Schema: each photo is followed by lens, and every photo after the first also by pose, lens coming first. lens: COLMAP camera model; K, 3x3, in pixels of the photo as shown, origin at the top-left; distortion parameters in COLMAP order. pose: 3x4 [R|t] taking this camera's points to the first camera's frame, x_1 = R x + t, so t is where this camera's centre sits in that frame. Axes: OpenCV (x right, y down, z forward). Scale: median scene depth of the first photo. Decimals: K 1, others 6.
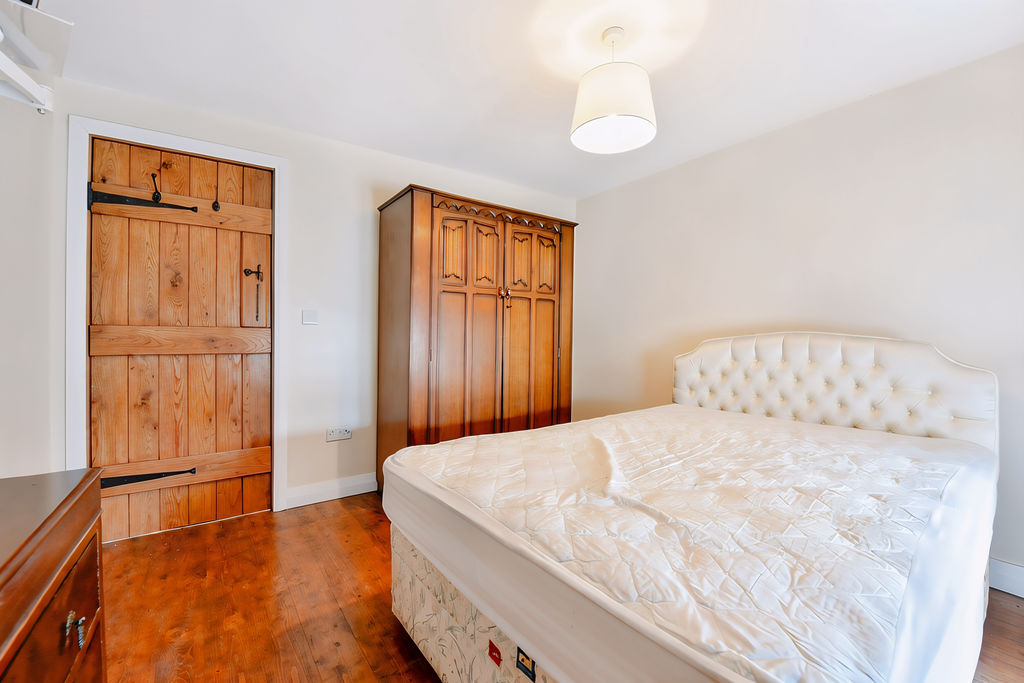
lens RADIAL K [[408.5, 0, 515.3], [0, 408.5, 337.3], [0, 0, 1]] dist [-0.014650, -0.003091]
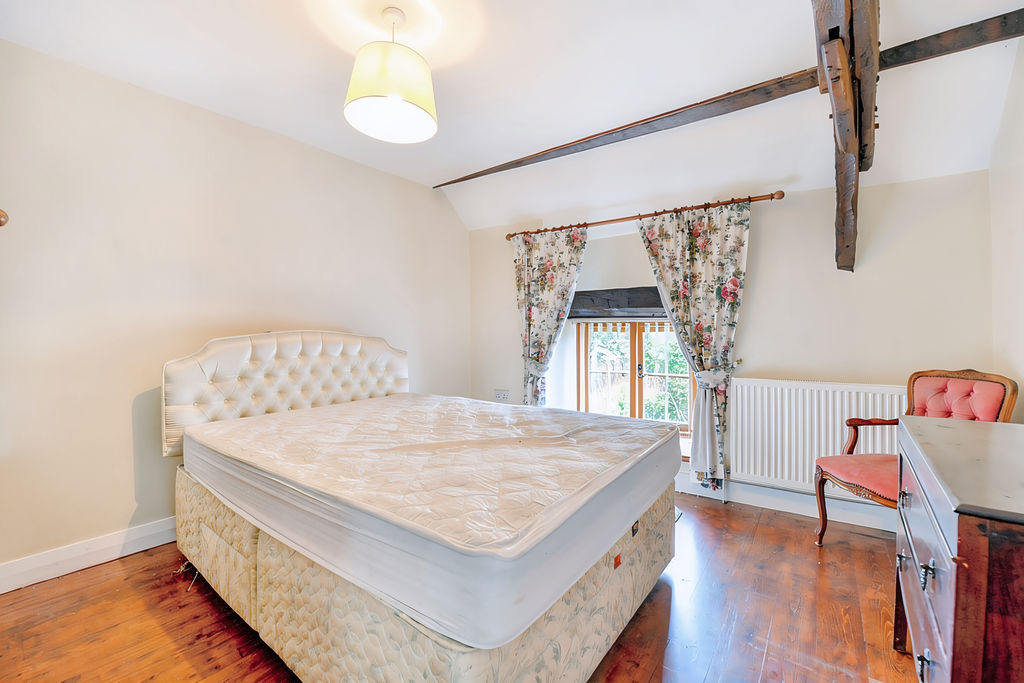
lens RADIAL K [[408.5, 0, 515.3], [0, 408.5, 337.3], [0, 0, 1]] dist [-0.014650, -0.003091]
pose [[-0.236865, -0.012305, 0.971465, -0.541159], [0.008086, 0.999860, 0.014636, -0.006047], [-0.971509, 0.011322, -0.236733, 0.682322]]
